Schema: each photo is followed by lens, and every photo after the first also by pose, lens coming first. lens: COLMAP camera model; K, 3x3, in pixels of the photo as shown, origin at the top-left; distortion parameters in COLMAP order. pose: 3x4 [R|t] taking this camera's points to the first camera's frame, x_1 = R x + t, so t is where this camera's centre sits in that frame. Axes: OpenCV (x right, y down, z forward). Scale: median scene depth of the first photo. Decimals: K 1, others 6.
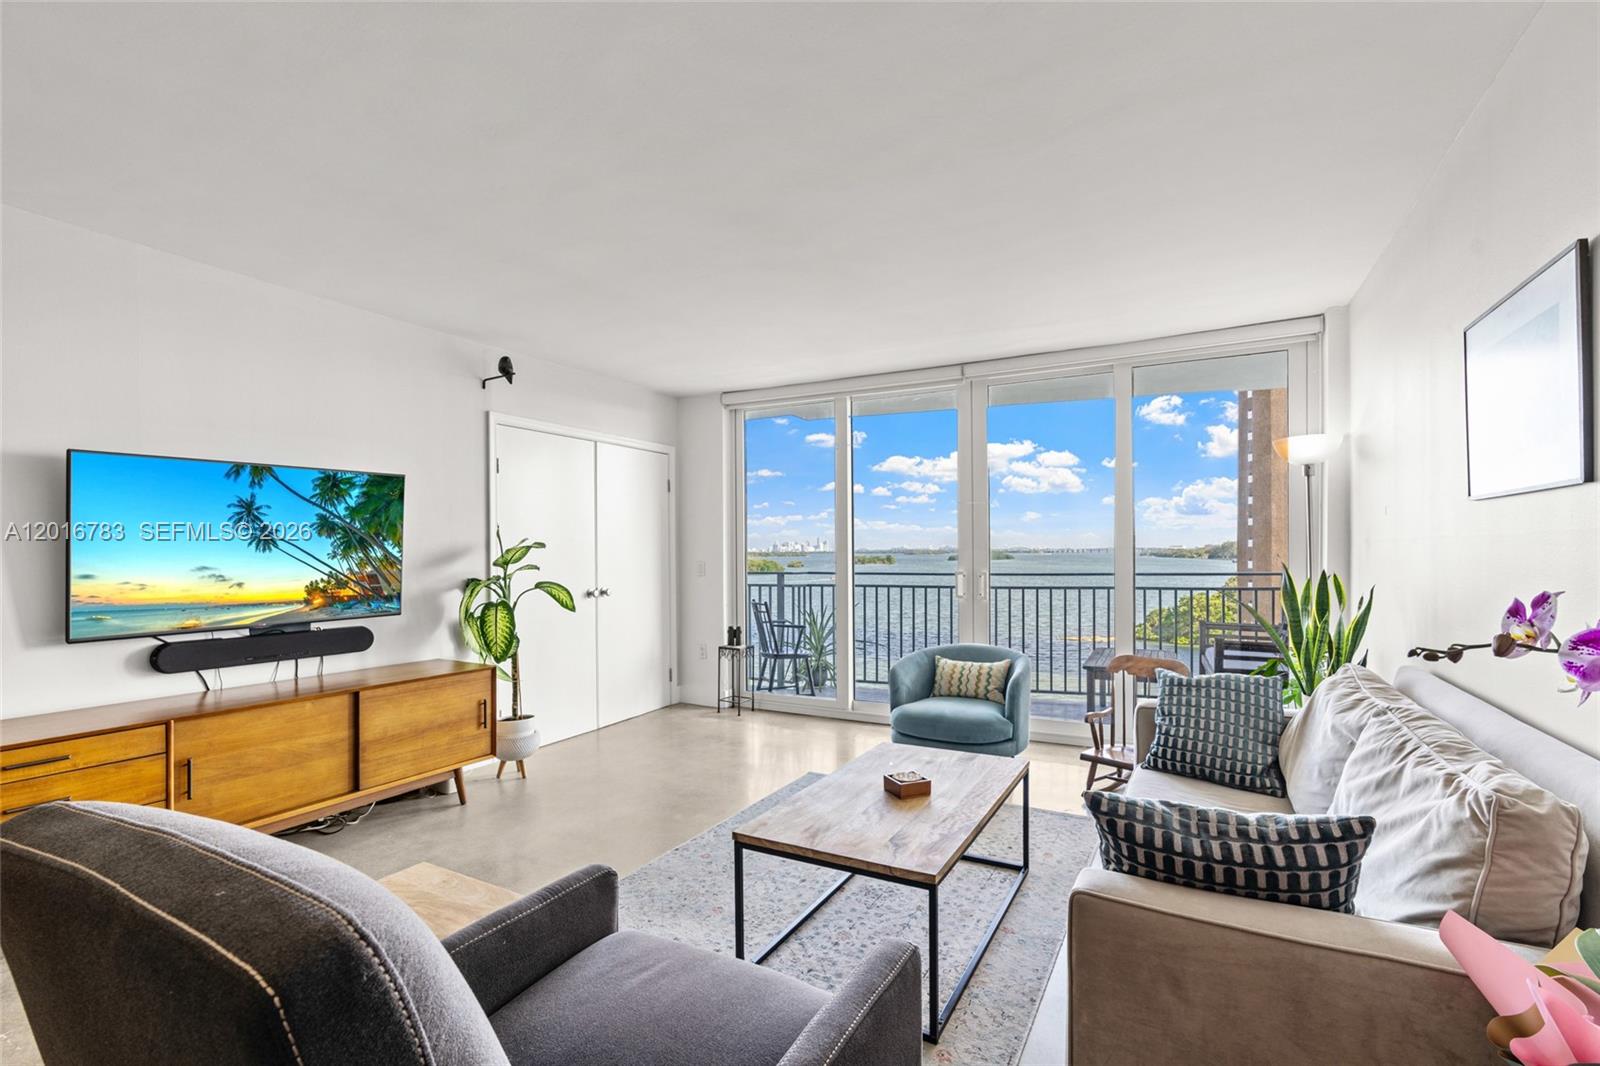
lens RADIAL K [[725.2, 0, 811.9], [0, 725.2, 556.9], [0, 0, 1]] dist [-0.014975, 0.005244]
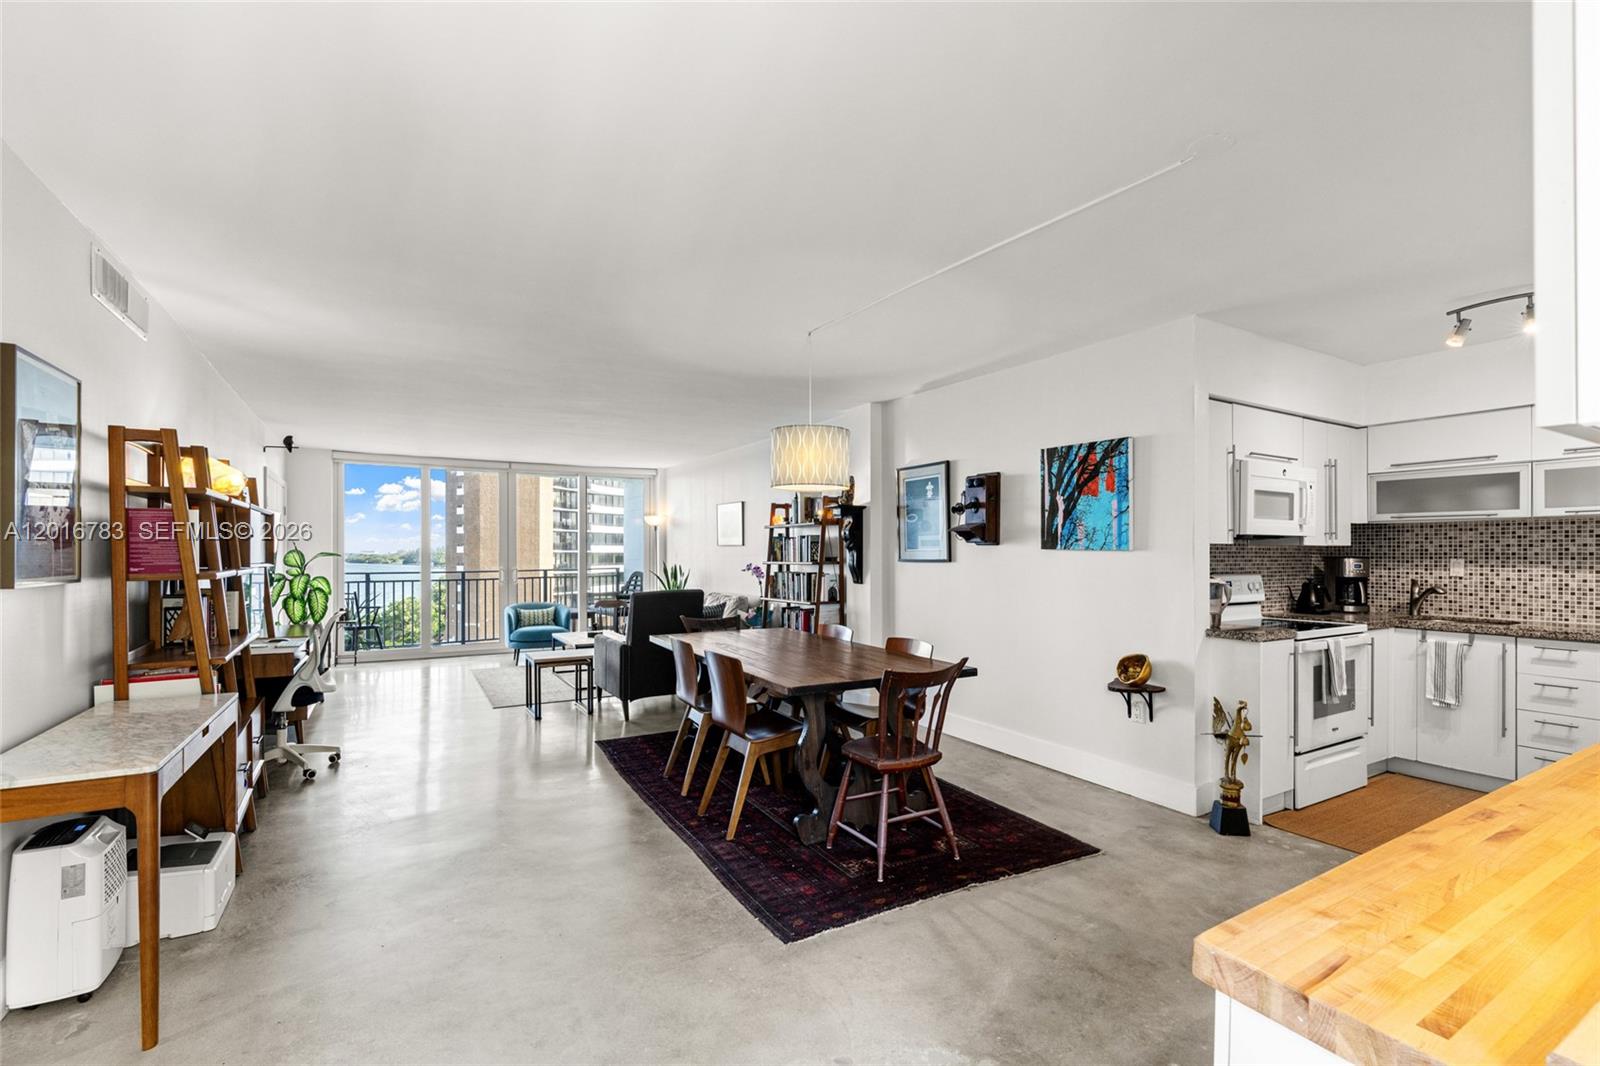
lens RADIAL K [[714.9, 0, 807.4], [0, 714.9, 551.9], [0, 0, 1]] dist [-0.015002, 0.006274]
pose [[0.522096, 0.007729, 0.852852, -1.326312], [0.004928, 0.999915, -0.012078, 0.004179], [-0.852873, 0.010509, 0.522013, -0.903660]]
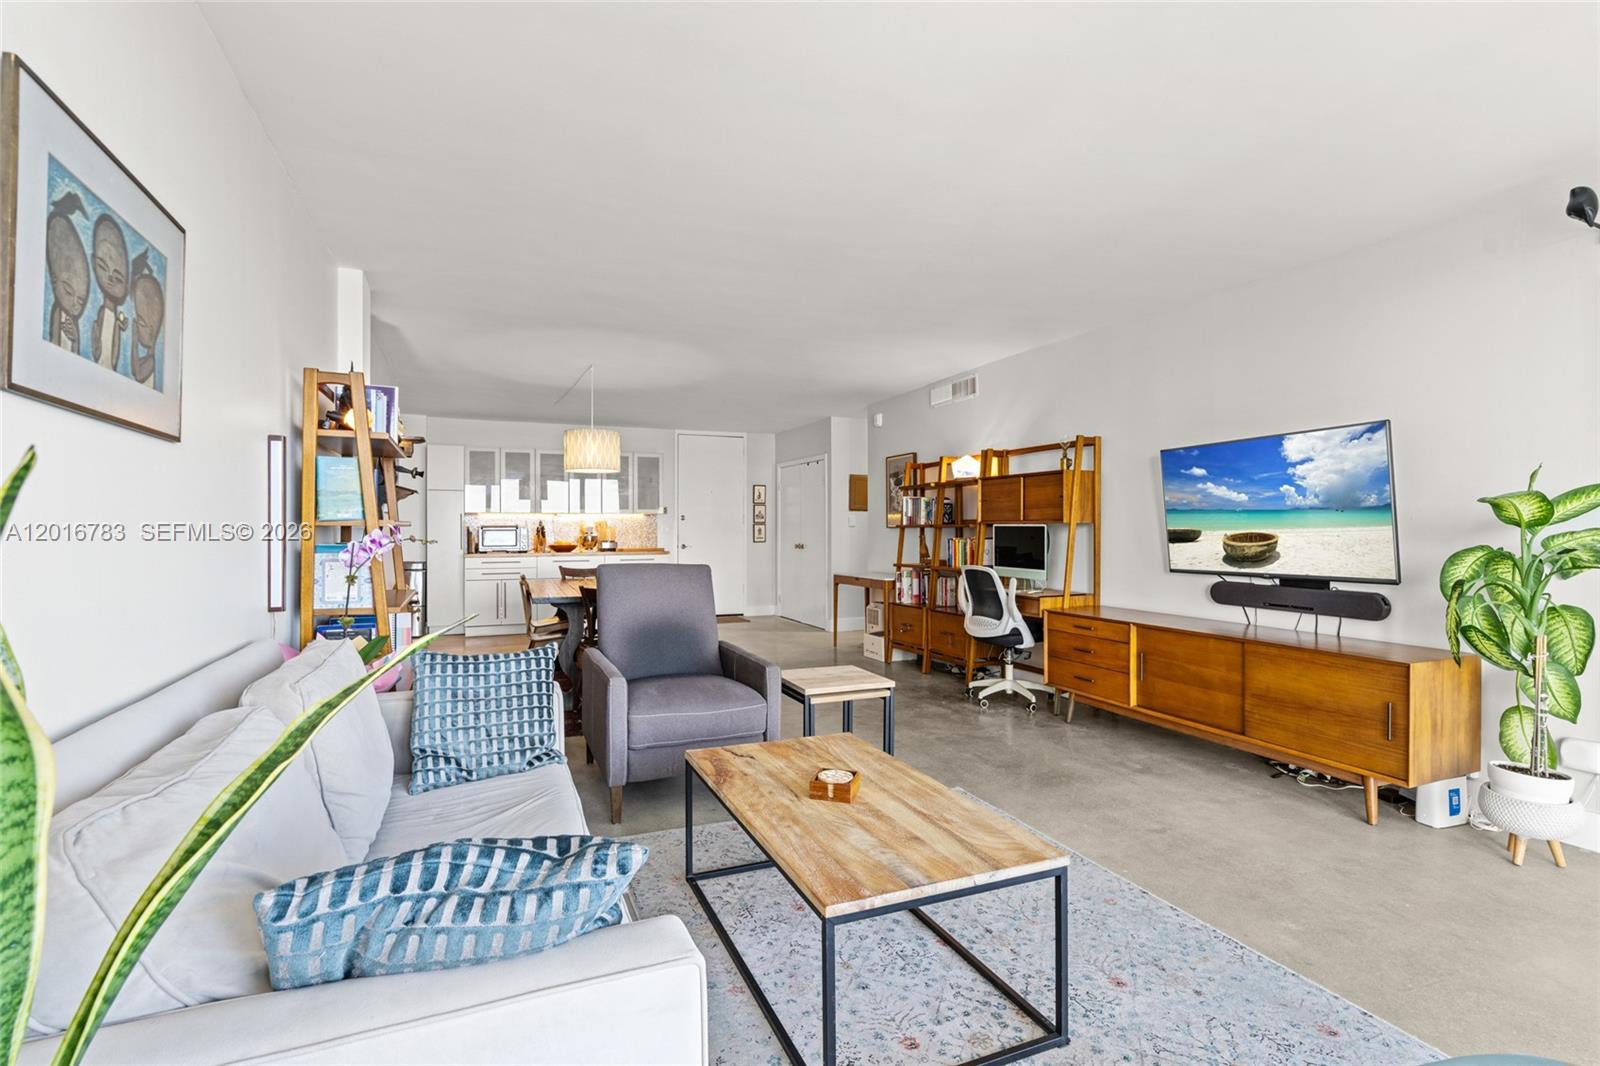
lens RADIAL K [[751.0, 0, 800.7], [0, 751.0, 526.4], [0, 0, 1]] dist [-0.005298, -0.000392]
pose [[-0.629043, 0.003019, -0.777365, 0.551851], [-0.002553, 0.999979, 0.005949, 0.008562], [0.777366, 0.005726, -0.629022, 1.012565]]
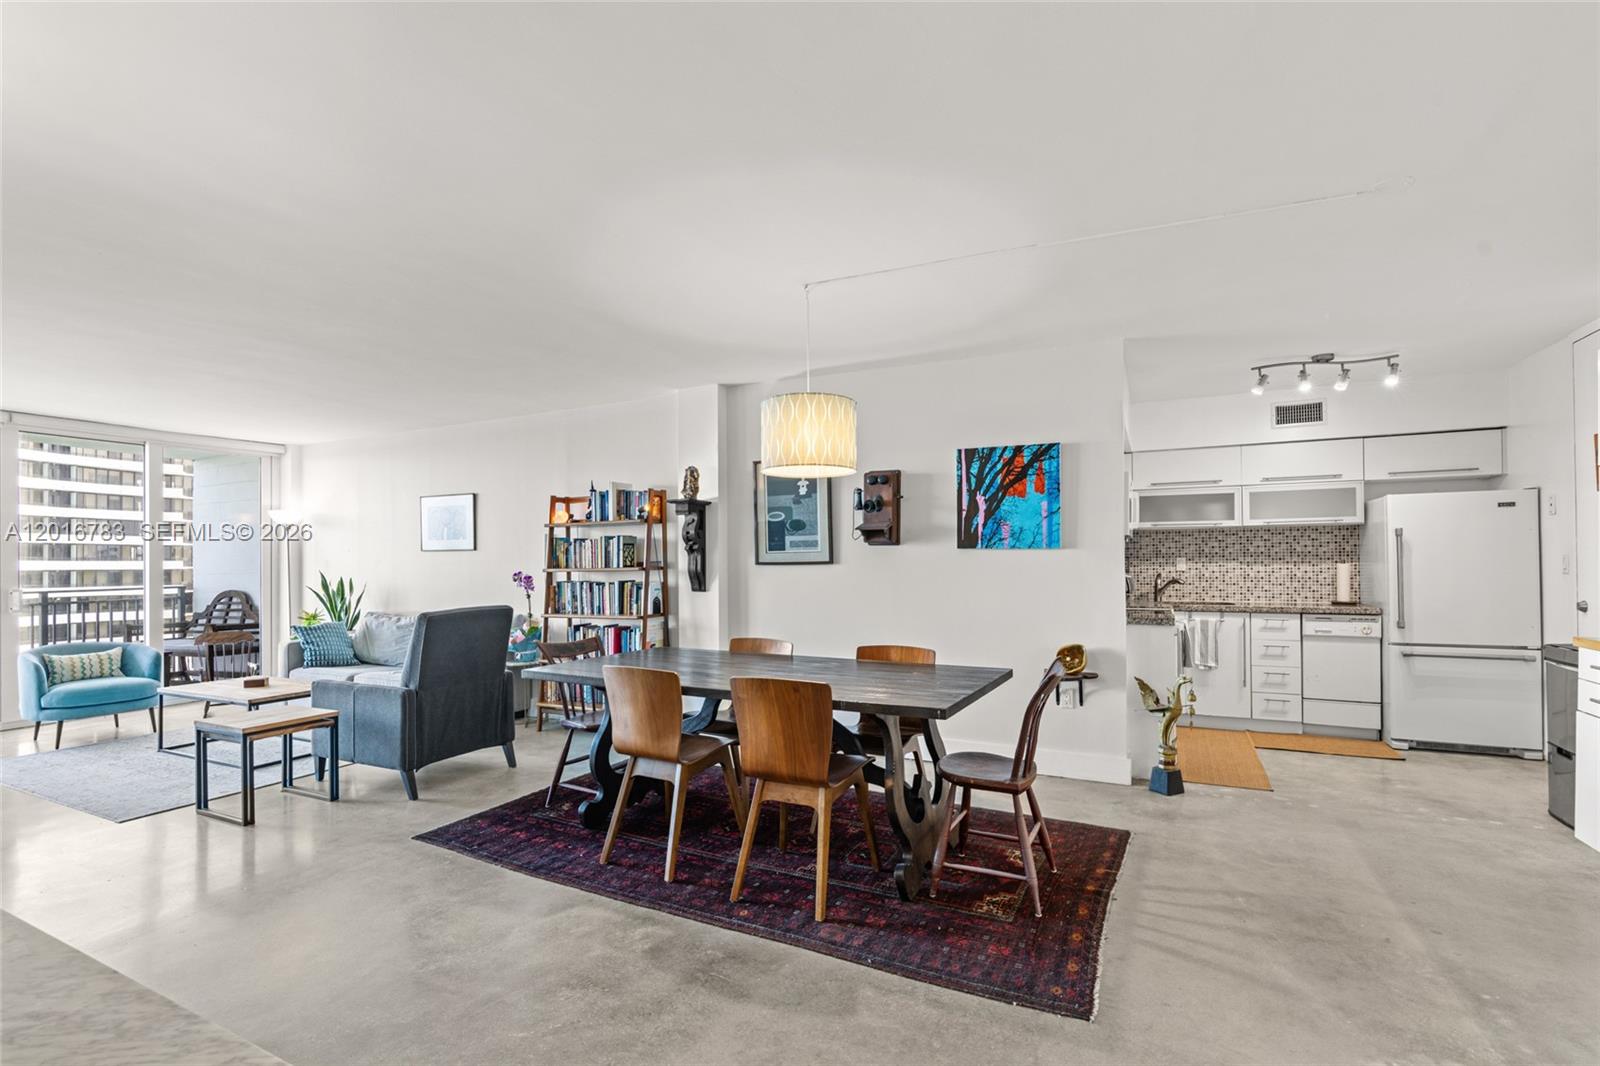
lens RADIAL K [[725.2, 0, 811.9], [0, 725.2, 556.9], [0, 0, 1]] dist [-0.014975, 0.005244]
pose [[-0.040784, 0.016428, 0.999033, -1.309440], [0.018681, 0.999703, -0.015676, 0.015339], [-0.998993, 0.018024, -0.041079, -0.322639]]
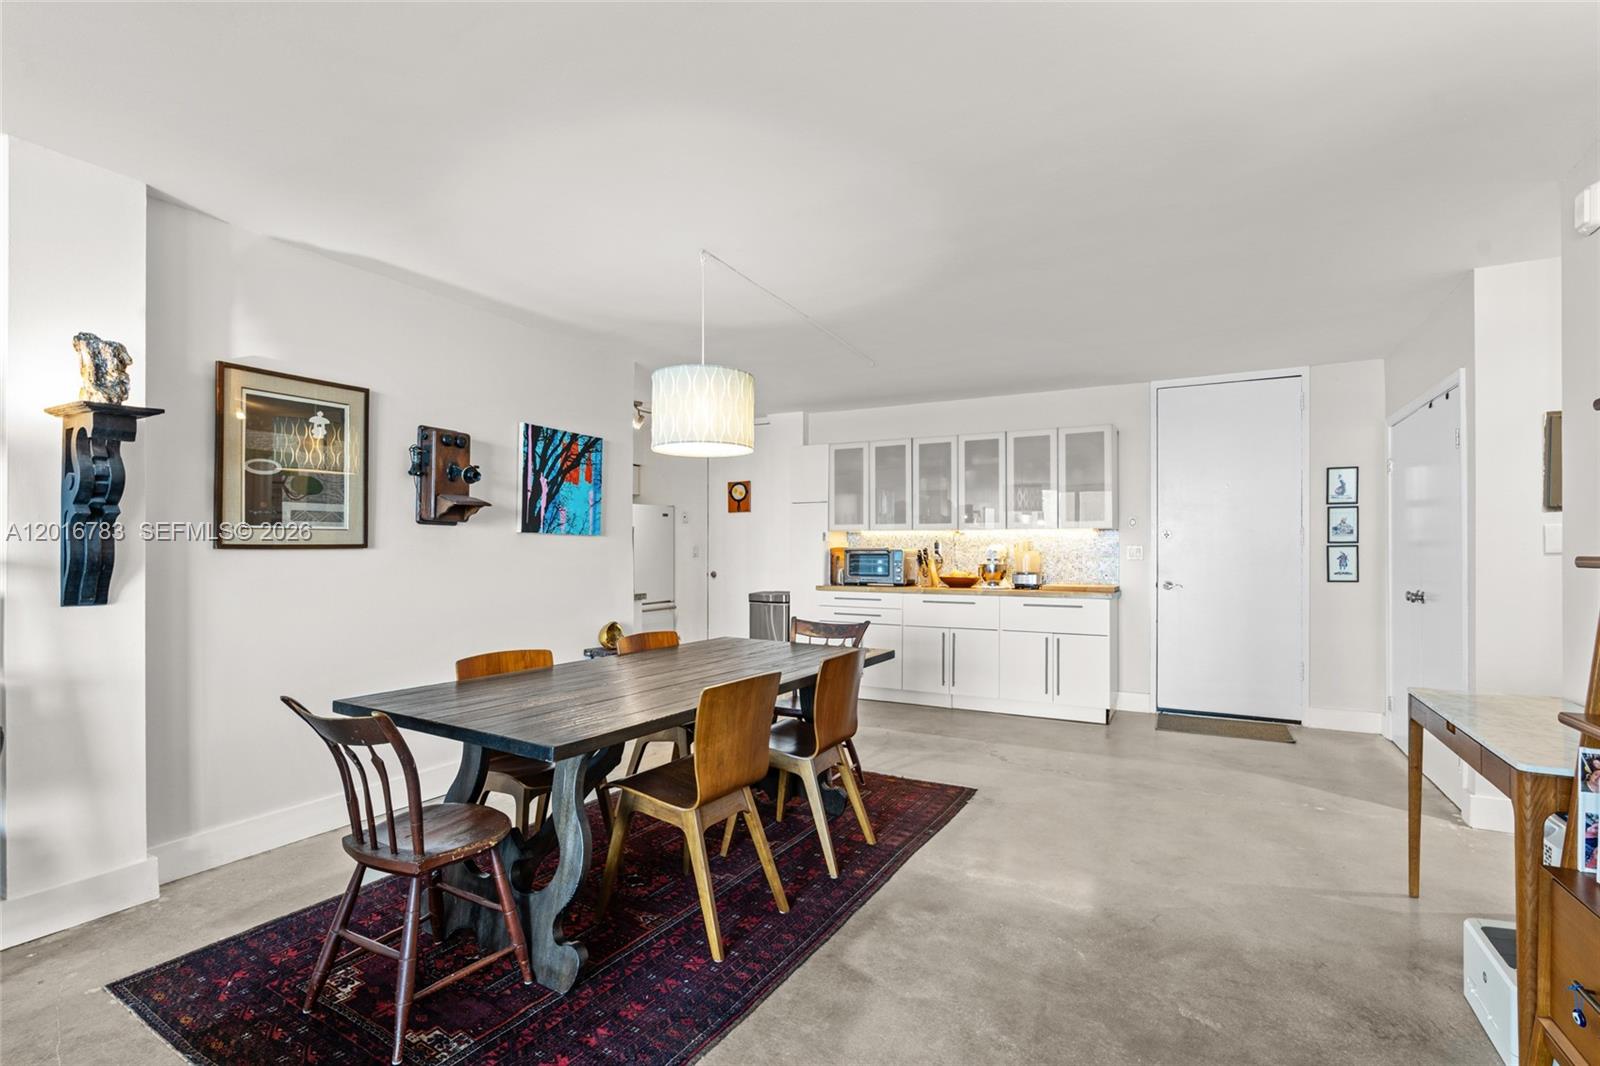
lens RADIAL K [[731.3, 0, 800.8], [0, 731.3, 544.8], [0, 0, 1]] dist [-0.011794, 0.000519]
pose [[-0.999894, 0.005642, 0.013454, -0.547015], [0.005729, 0.999963, 0.006427, 0.001404], [-0.013418, 0.006504, -0.999889, 0.485255]]
